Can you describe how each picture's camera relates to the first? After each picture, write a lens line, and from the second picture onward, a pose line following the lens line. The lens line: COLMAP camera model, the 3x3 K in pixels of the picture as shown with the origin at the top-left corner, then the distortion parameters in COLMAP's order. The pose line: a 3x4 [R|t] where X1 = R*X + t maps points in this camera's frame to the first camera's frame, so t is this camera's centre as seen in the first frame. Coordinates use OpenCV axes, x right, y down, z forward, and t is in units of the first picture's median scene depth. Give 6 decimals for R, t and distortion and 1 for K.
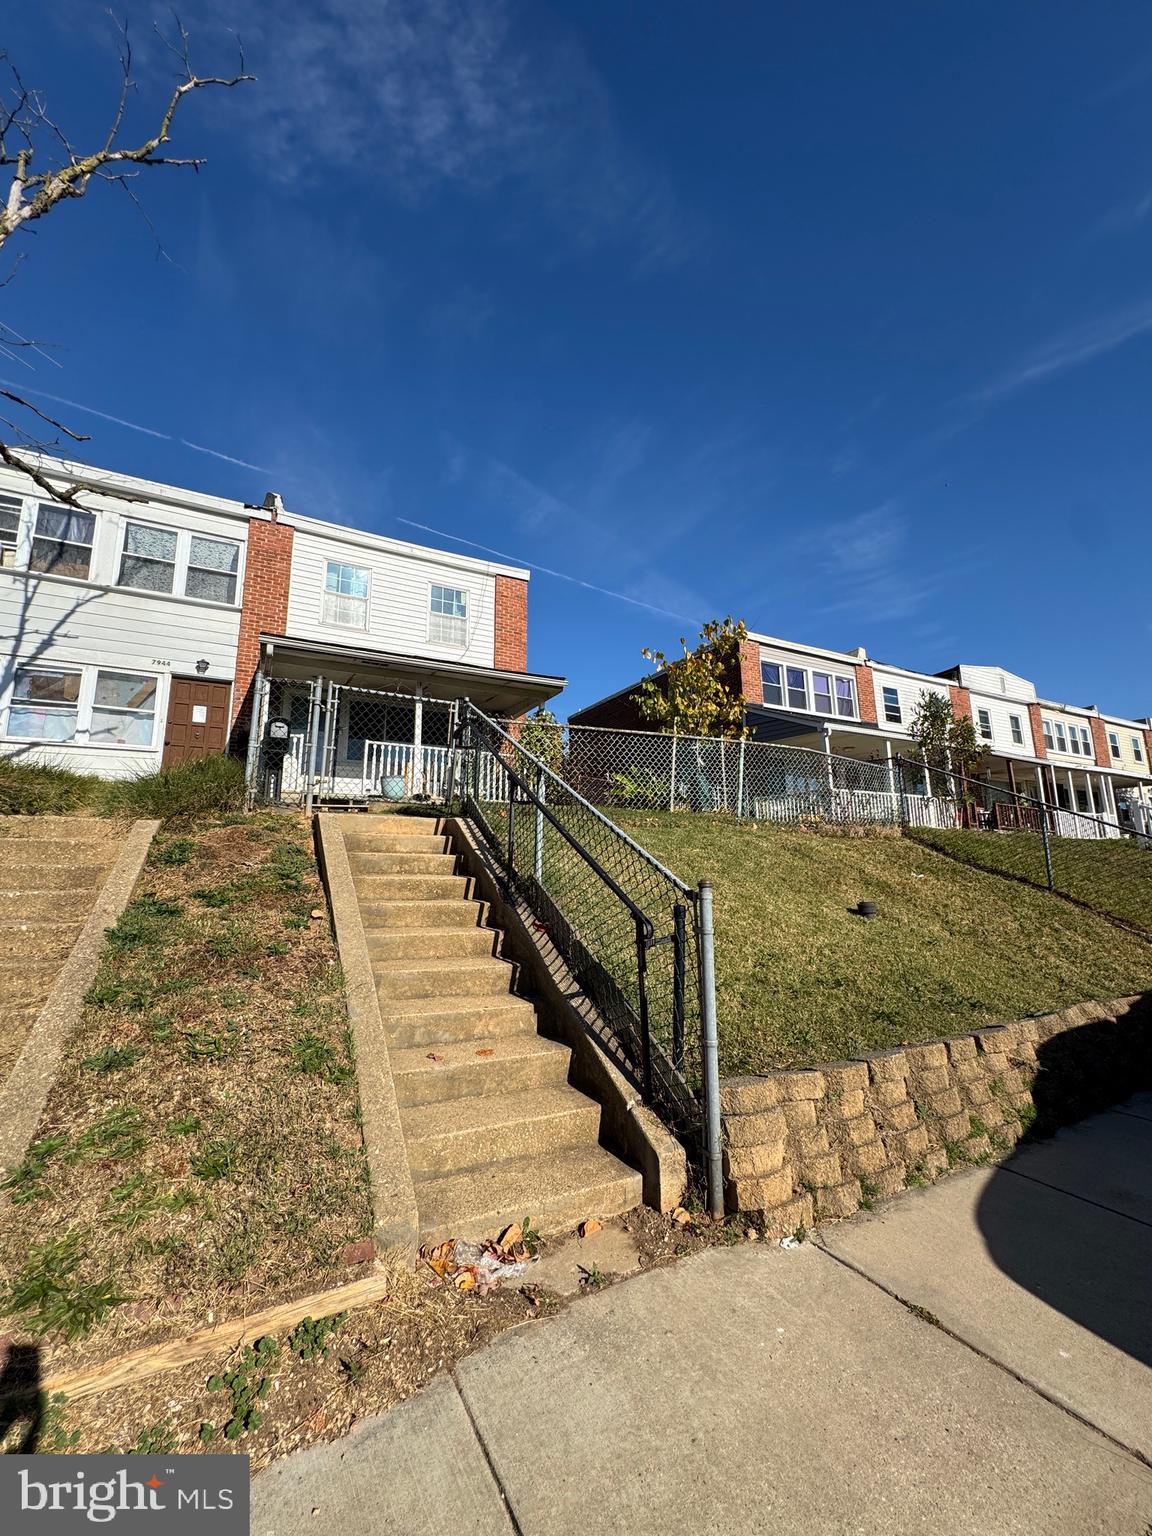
lens RADIAL K [[611.8, 0, 573.2], [0, 611.8, 762.9], [0, 0, 1]] dist [0.001007, 0.000053]
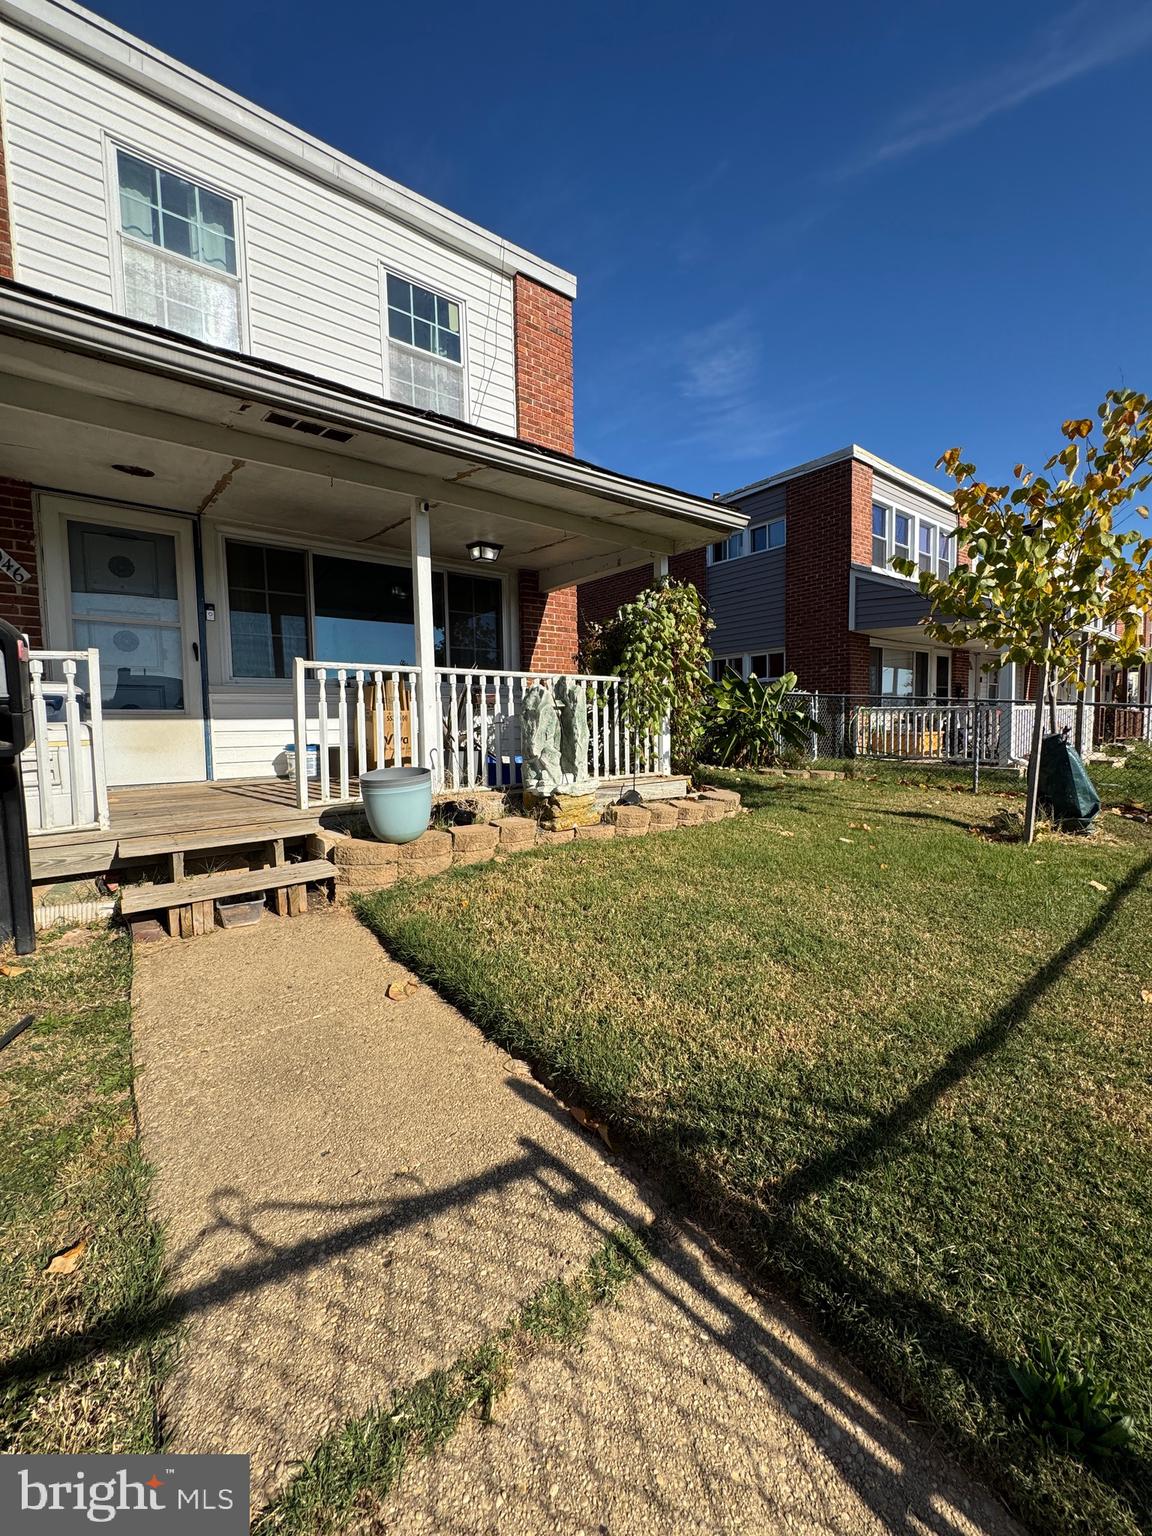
lens RADIAL K [[611.8, 0, 583.8], [0, 611.8, 763.5], [0, 0, 1]] dist [0.001007, 0.000053]
pose [[0.981828, -0.019394, 0.188780, -0.199963], [-0.028337, 0.968630, 0.246888, -0.060840], [-0.187646, -0.247751, 0.950478, 0.501614]]
